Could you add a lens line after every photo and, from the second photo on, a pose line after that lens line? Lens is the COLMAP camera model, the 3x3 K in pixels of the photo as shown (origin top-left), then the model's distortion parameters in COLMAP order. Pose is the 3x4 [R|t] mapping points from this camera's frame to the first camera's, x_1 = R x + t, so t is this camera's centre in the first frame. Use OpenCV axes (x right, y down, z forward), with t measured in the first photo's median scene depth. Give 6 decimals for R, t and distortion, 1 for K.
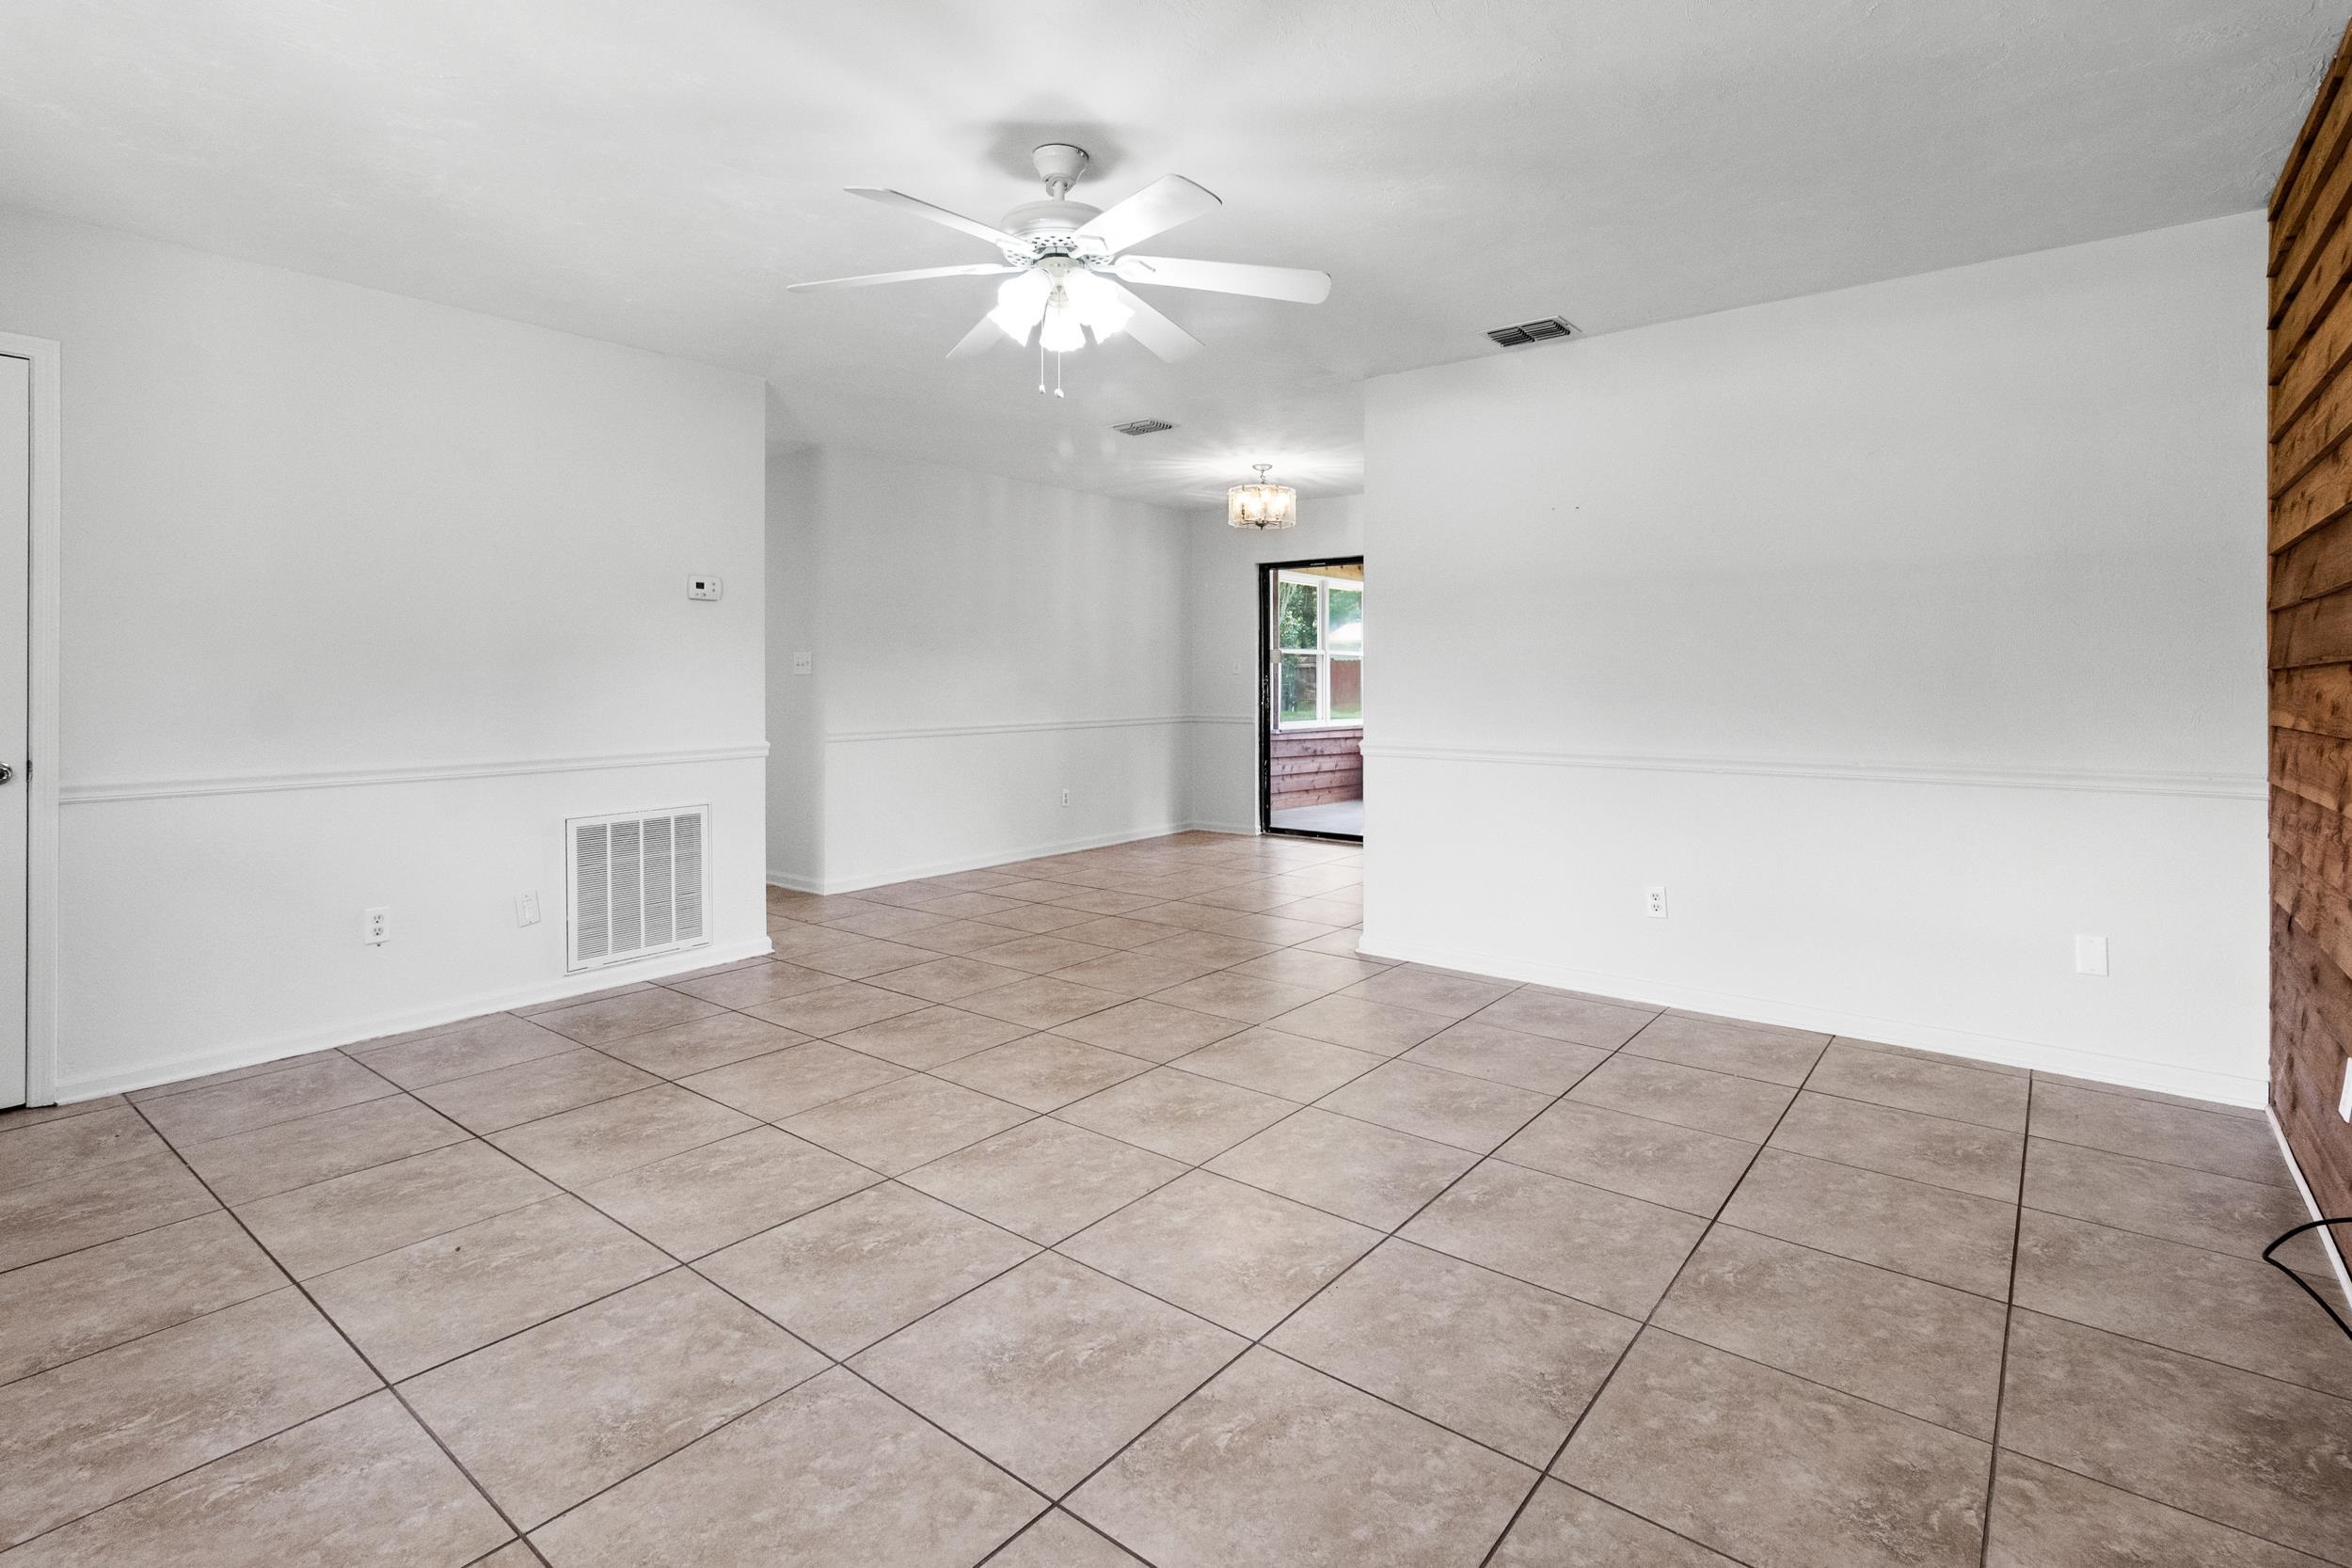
lens RADIAL K [[1130.9, 0, 1183.4], [0, 1130.9, 688.1], [0, 0, 1]] dist [0.001530, 0.000459]
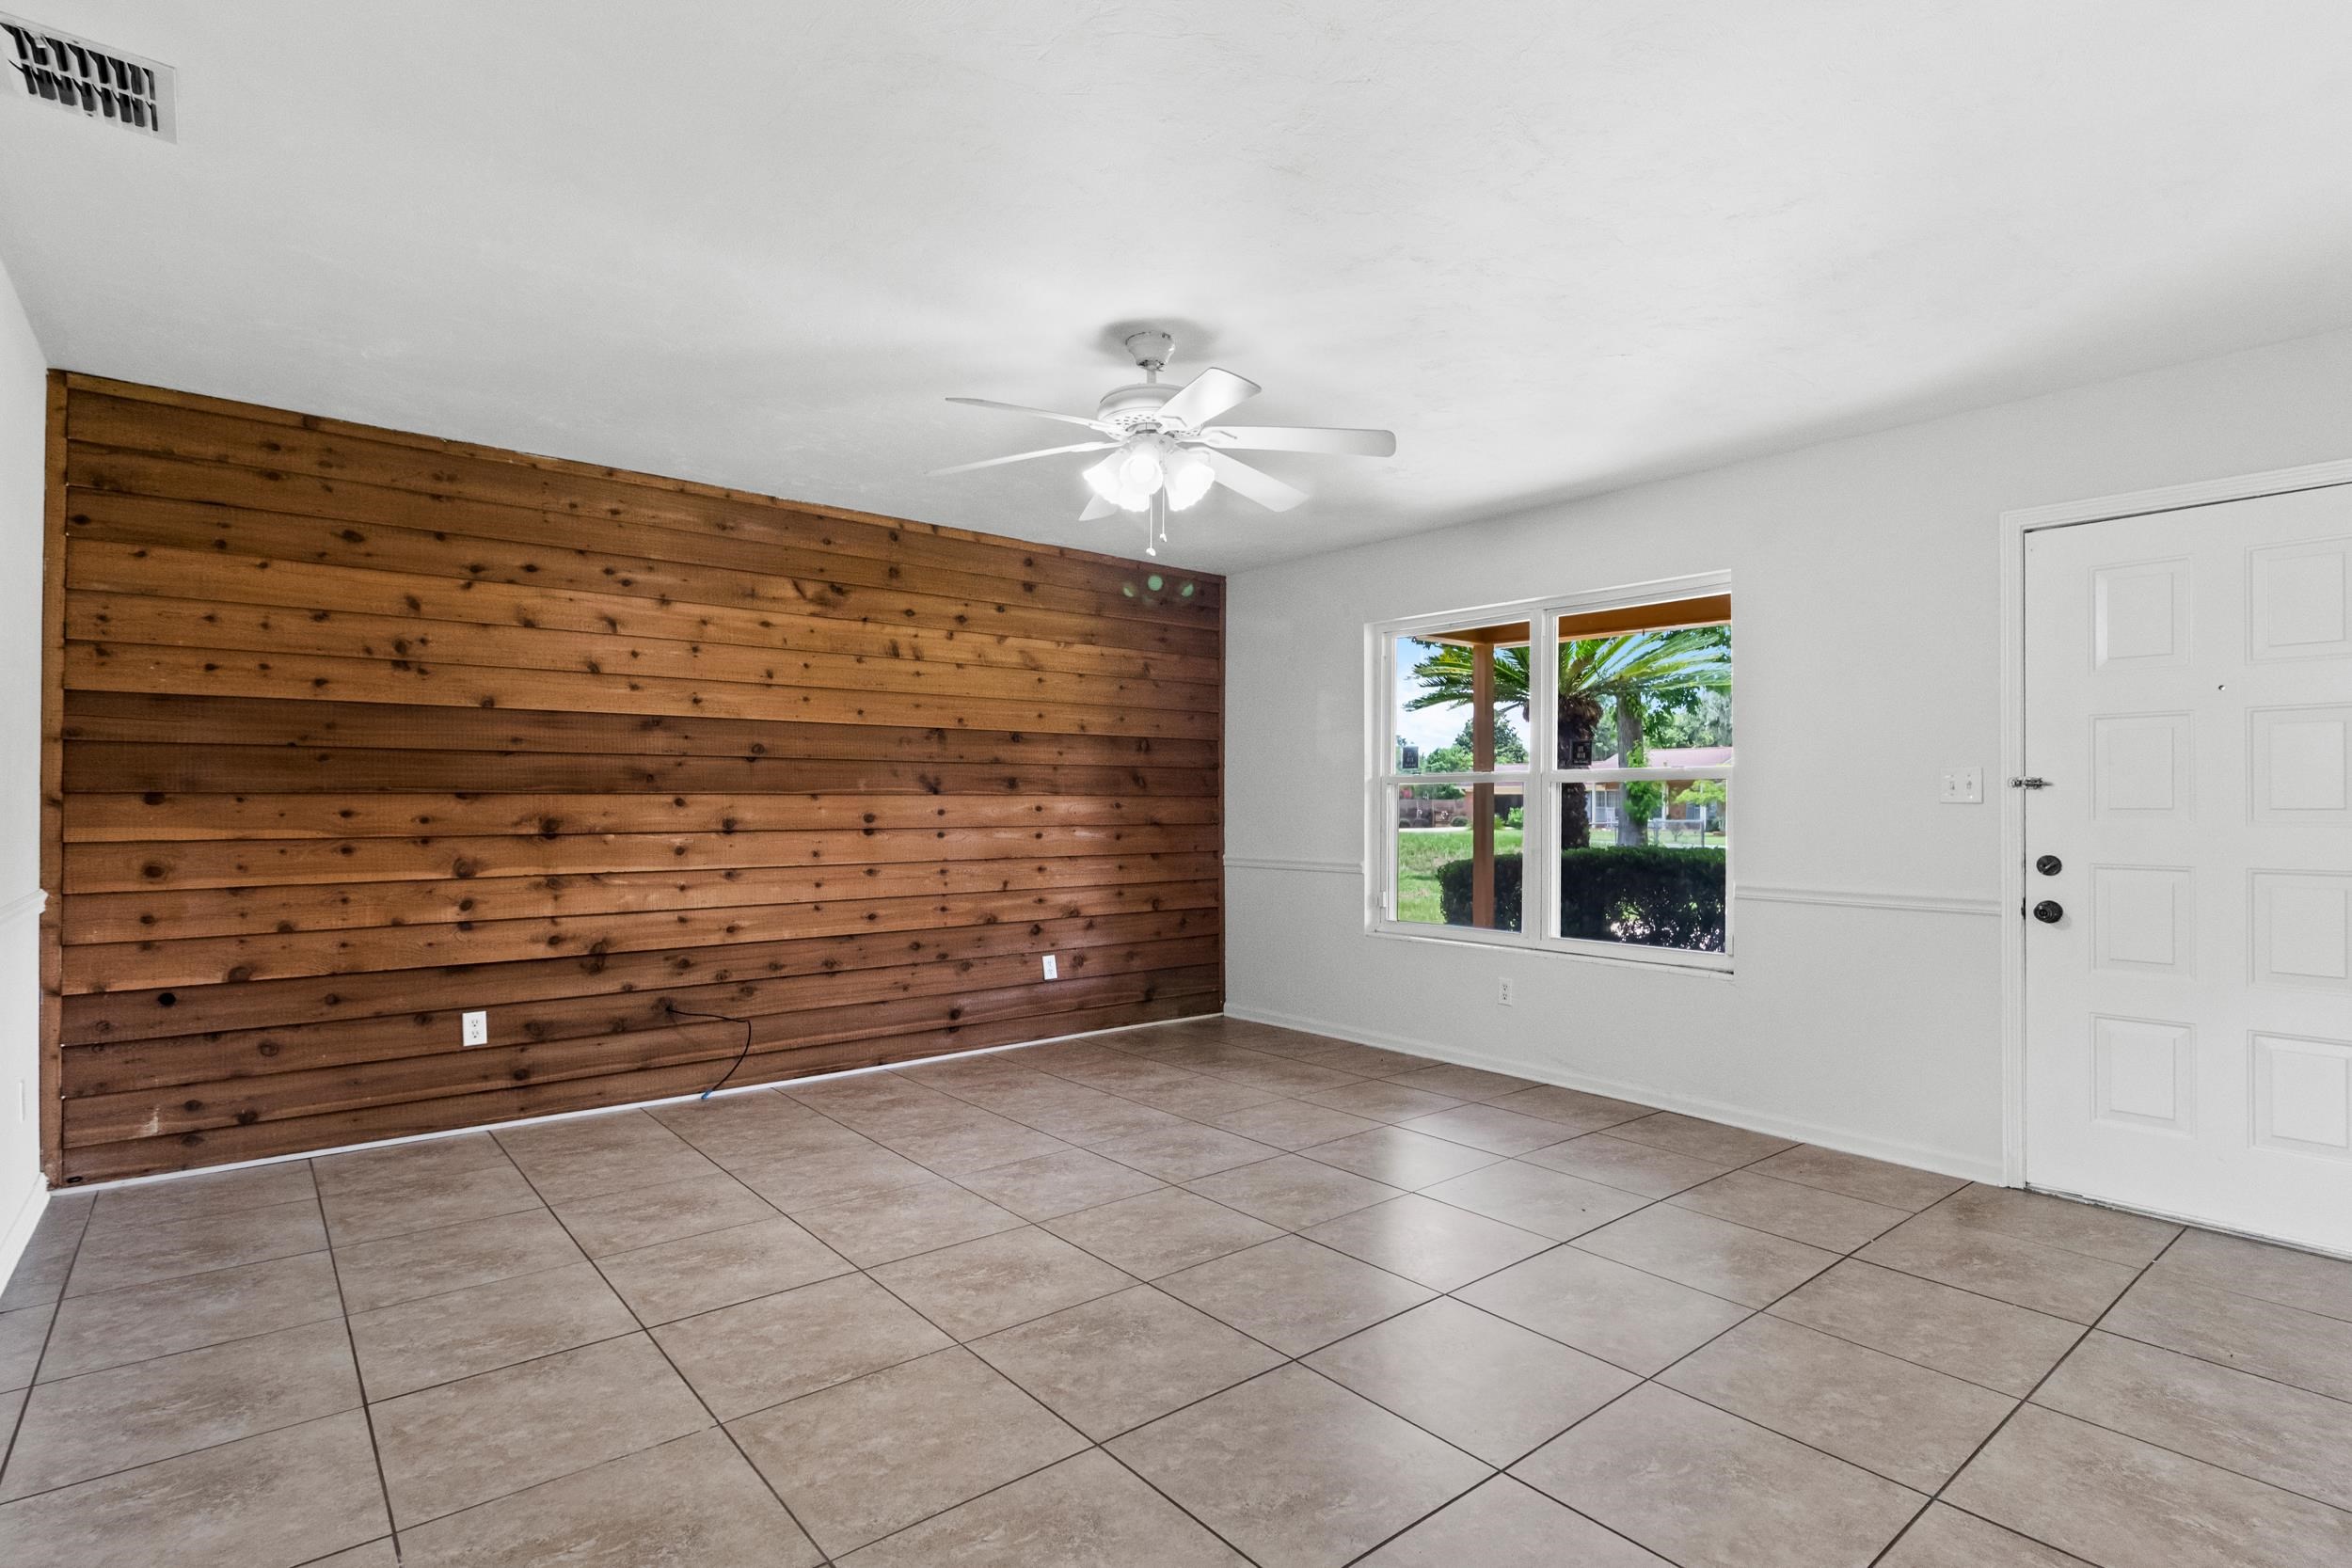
lens RADIAL K [[1130.9, 0, 1200.2], [0, 1130.9, 807.1], [0, 0, 1]] dist [0.001530, 0.000459]
pose [[-0.978336, -0.006006, 0.206935, -0.453148], [-0.003514, 0.999917, 0.012405, -0.021490], [-0.206992, 0.011410, -0.978276, 2.420471]]
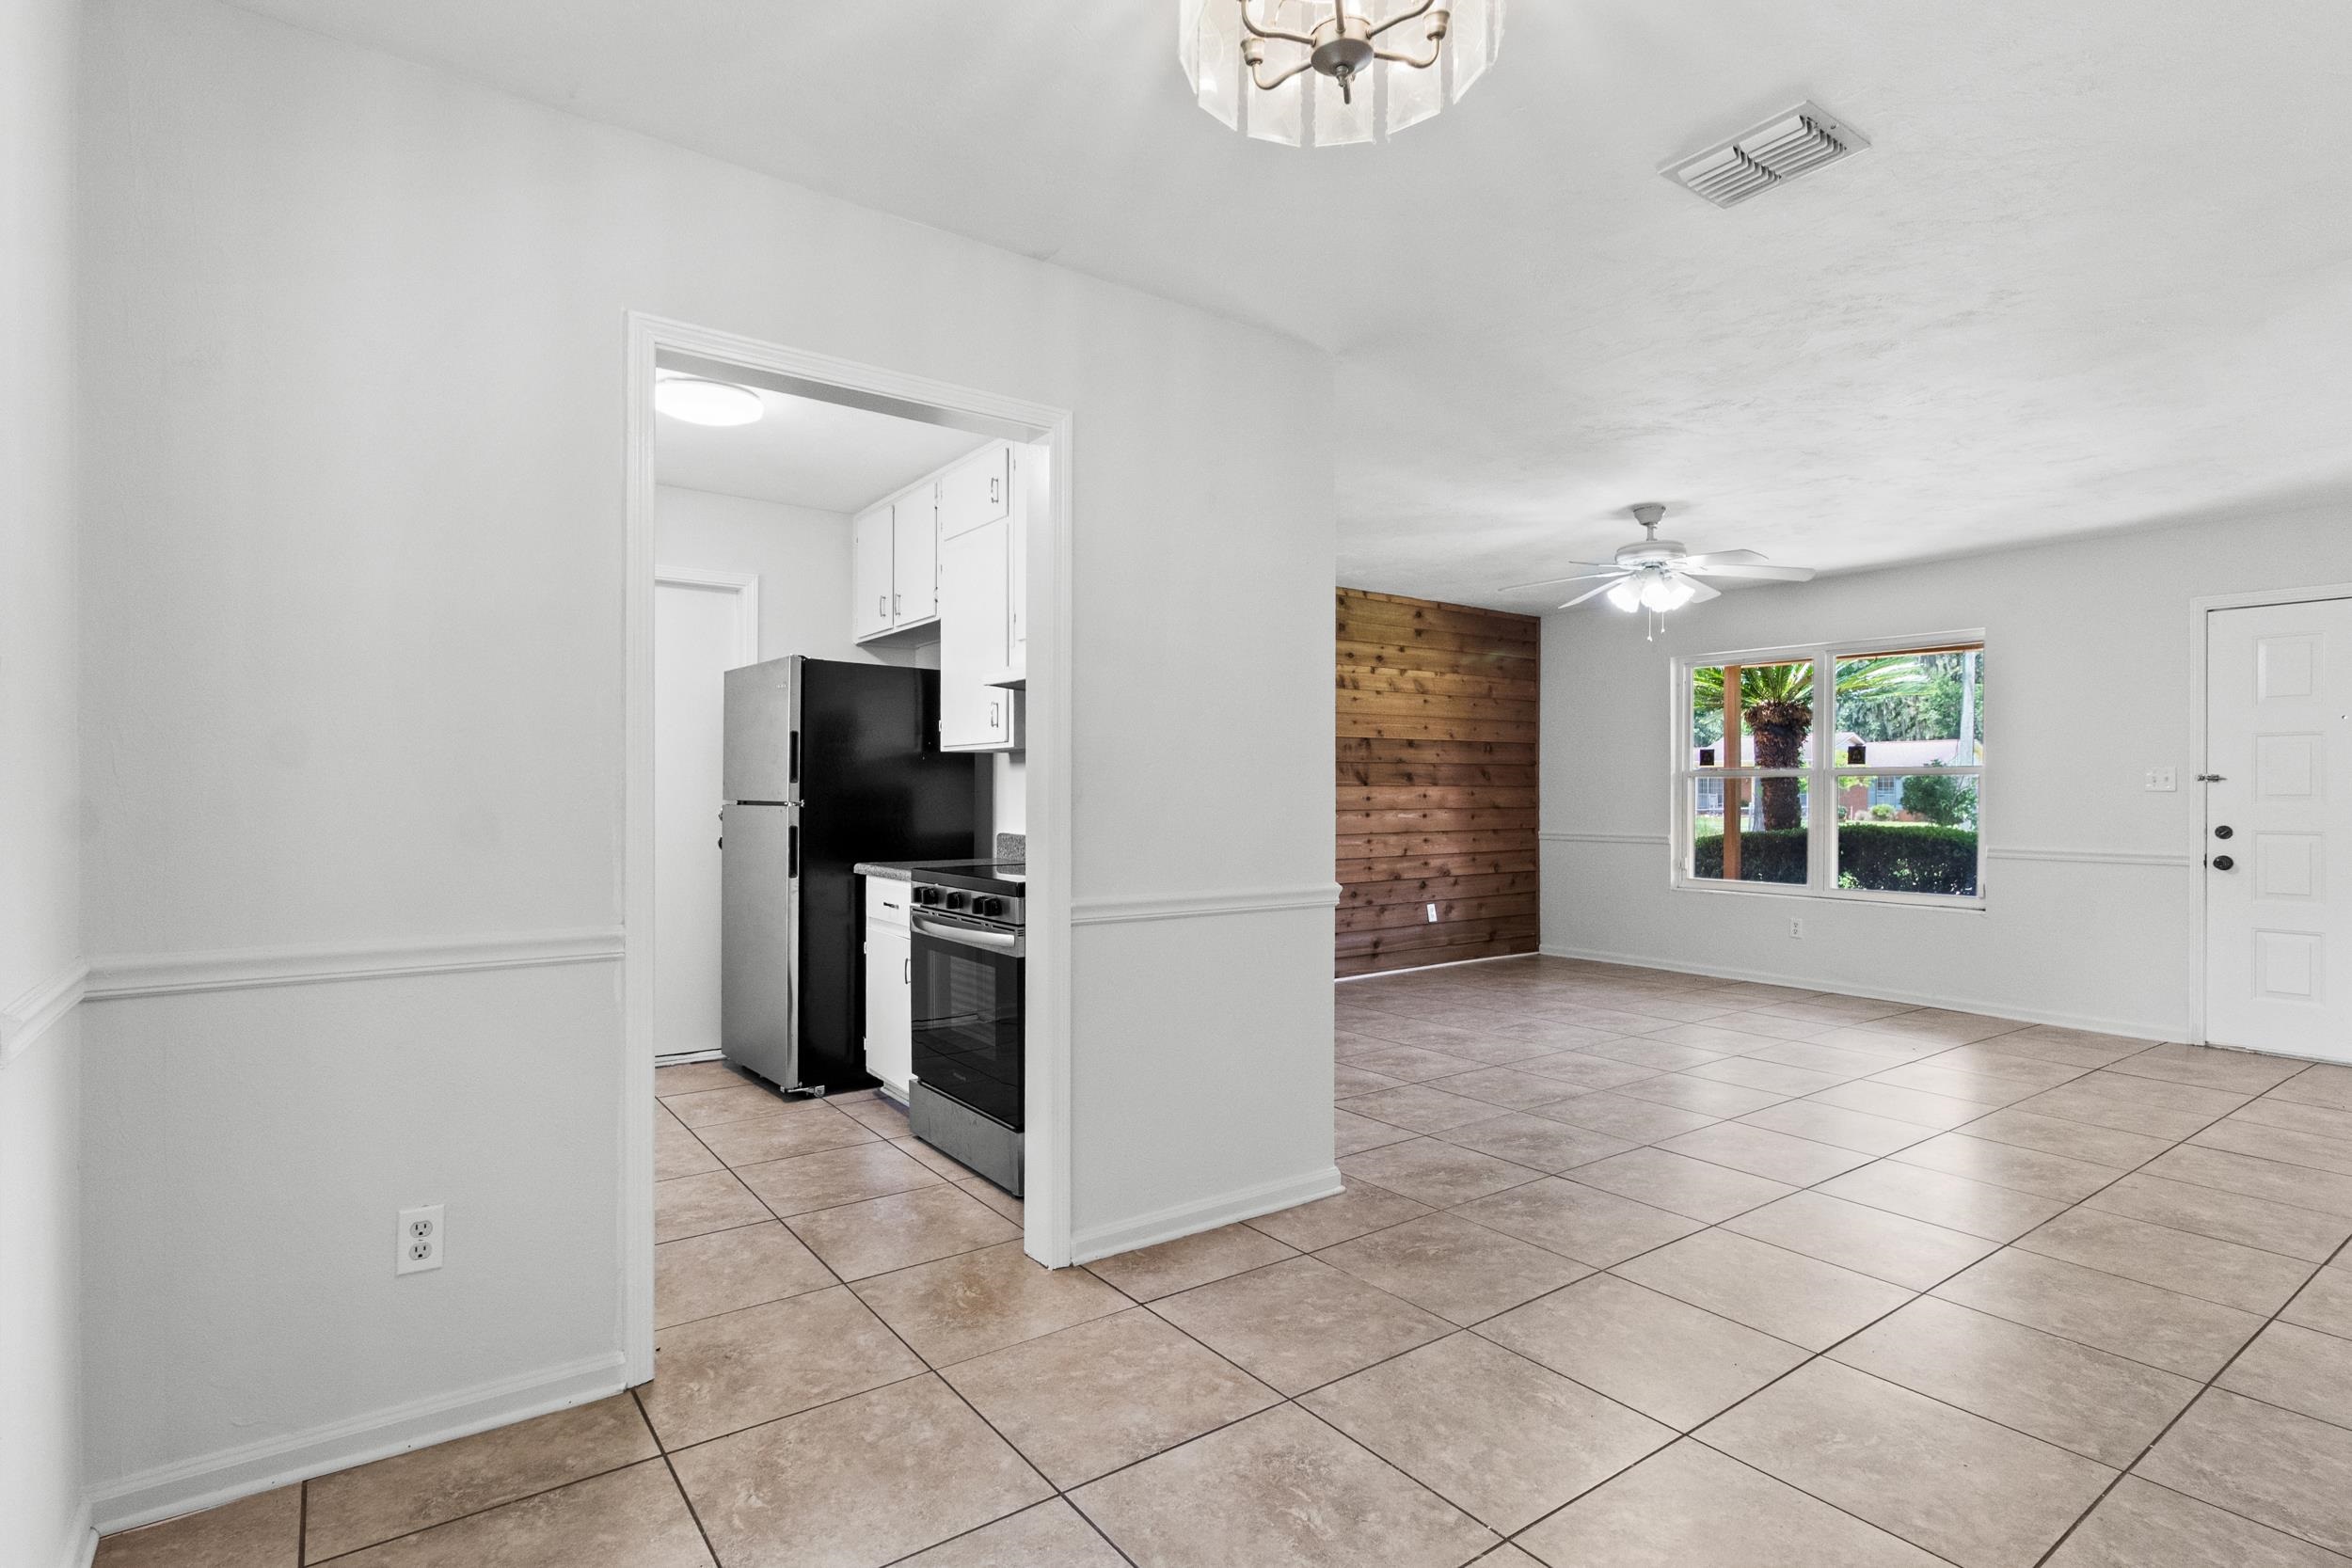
lens RADIAL K [[1130.9, 0, 1209.0], [0, 1130.9, 805.7], [0, 0, 1]] dist [0.001530, 0.000459]
pose [[-0.963741, -0.007469, 0.266735, 0.105244], [-0.001349, 0.999732, 0.023120, -0.033113], [-0.266836, 0.021922, -0.963492, 3.440206]]
